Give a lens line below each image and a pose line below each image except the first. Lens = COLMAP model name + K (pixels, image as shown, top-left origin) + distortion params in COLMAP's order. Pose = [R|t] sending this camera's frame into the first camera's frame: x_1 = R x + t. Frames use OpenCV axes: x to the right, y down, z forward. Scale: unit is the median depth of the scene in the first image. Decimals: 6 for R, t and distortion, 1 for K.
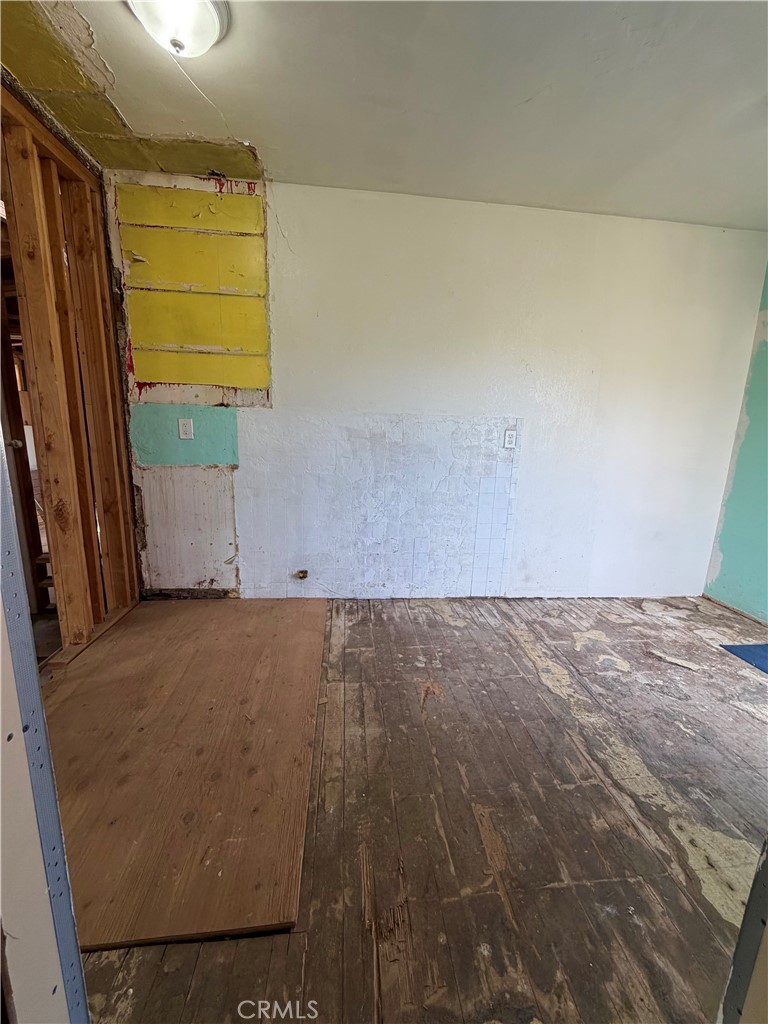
lens RADIAL K [[408.3, 0, 388.5], [0, 408.3, 506.0], [0, 0, 1]] dist [-0.000153, 0.000428]
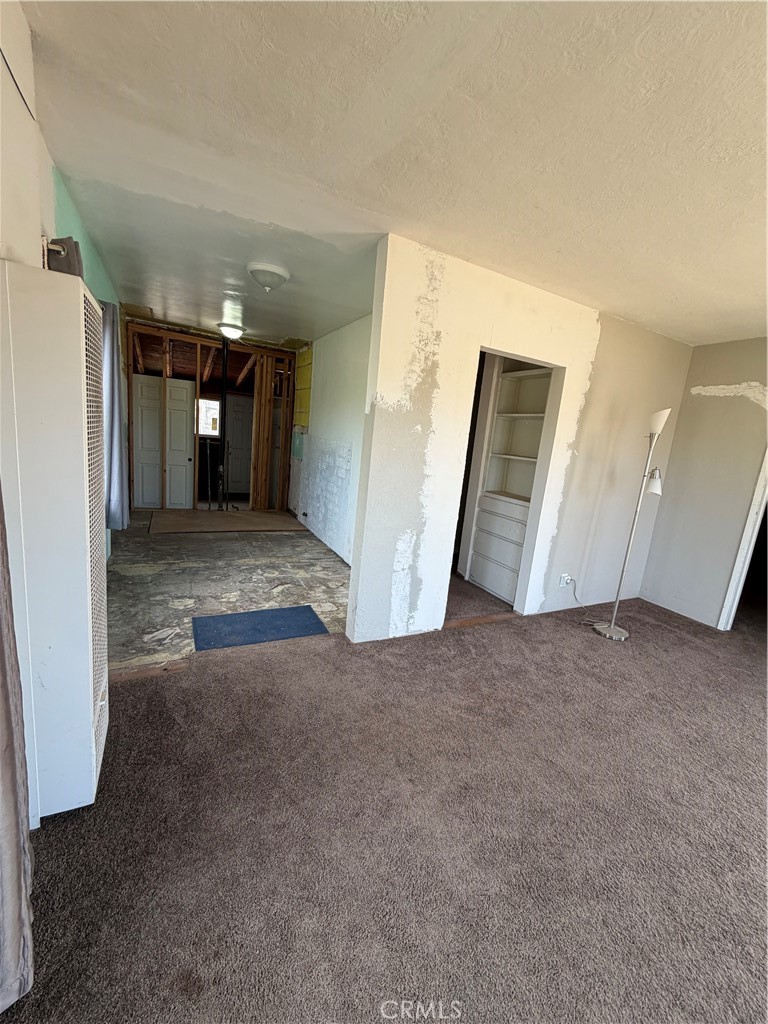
lens RADIAL K [[408.3, 0, 385.4], [0, 408.3, 509.2], [0, 0, 1]] dist [-0.000153, 0.000428]
pose [[0.369709, 0.171761, -0.913134, 2.164529], [-0.268300, 0.960636, 0.072067, -0.136837], [0.889567, 0.218350, 0.401240, 0.629564]]
